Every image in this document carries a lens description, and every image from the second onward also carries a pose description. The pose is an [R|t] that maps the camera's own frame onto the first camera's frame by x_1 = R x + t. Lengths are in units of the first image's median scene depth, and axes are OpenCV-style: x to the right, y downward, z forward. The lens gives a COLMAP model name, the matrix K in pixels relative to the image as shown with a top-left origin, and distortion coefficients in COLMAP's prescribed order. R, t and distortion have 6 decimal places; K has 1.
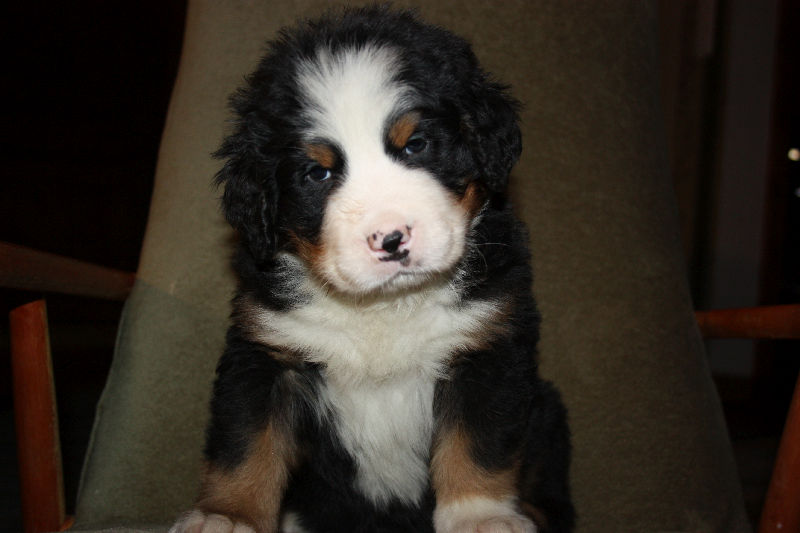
lens RADIAL K [[993.9, 0, 406.0], [0, 993.9, 272.5], [0, 0, 1]] dist [-0.005451, 0.000000]
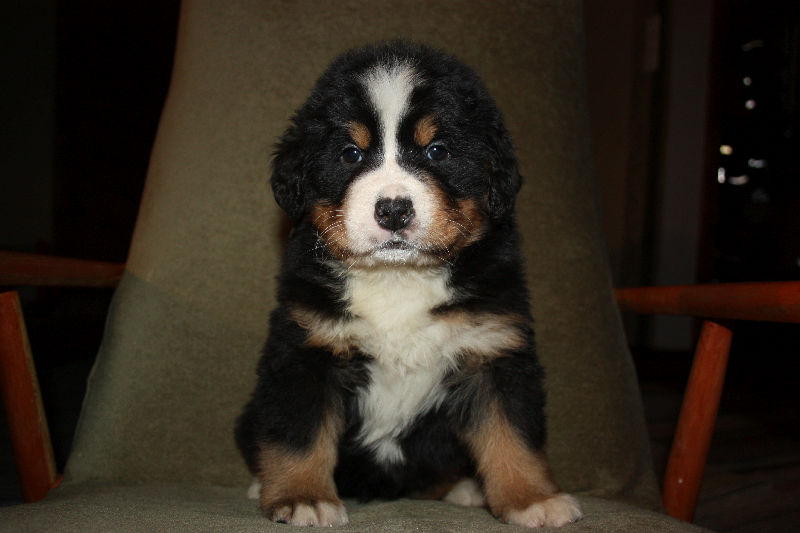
lens RADIAL K [[772.3, 0, 402.4], [0, 772.3, 270.0], [0, 0, 1]] dist [-0.052562, 0.000000]
pose [[0.999083, -0.015479, -0.039931, 0.094160], [0.016578, 0.999489, 0.027335, -0.011508], [0.039487, -0.027972, 0.998828, 0.124411]]
